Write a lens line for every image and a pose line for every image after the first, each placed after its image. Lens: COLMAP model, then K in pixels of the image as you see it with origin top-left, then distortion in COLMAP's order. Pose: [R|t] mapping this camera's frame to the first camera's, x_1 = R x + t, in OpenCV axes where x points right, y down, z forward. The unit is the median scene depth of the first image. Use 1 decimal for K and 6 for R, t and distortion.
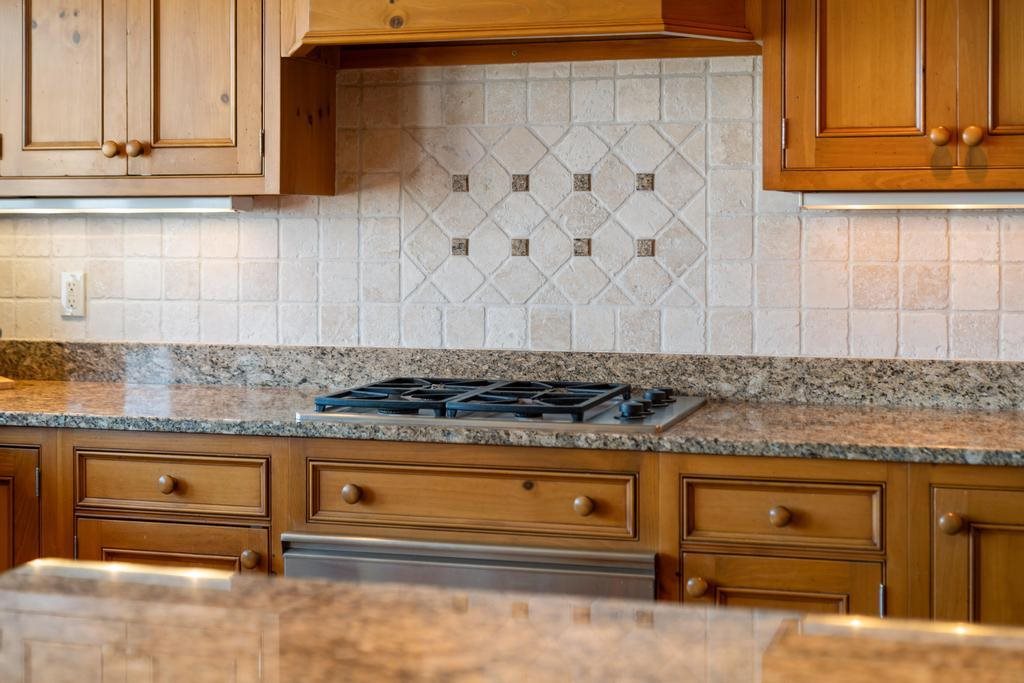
lens RADIAL K [[1677.7, 0, 512.3], [0, 1677.7, 338.9], [0, 0, 1]] dist [-0.033366, 0.000000]
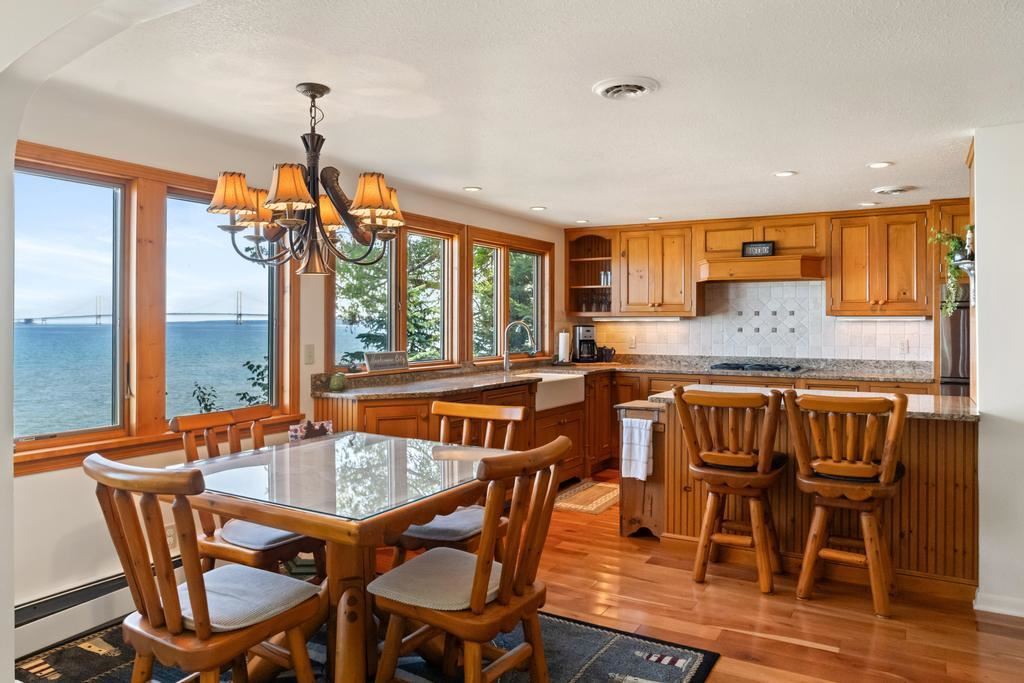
lens RADIAL K [[711.7, 0, 513.0], [0, 711.7, 348.4], [0, 0, 1]] dist [-0.037259, -0.001784]
pose [[0.972124, 0.010099, -0.234248, -0.163810], [-0.017759, 0.999374, -0.030613, 0.048890], [0.233792, 0.033920, 0.971695, -0.734637]]
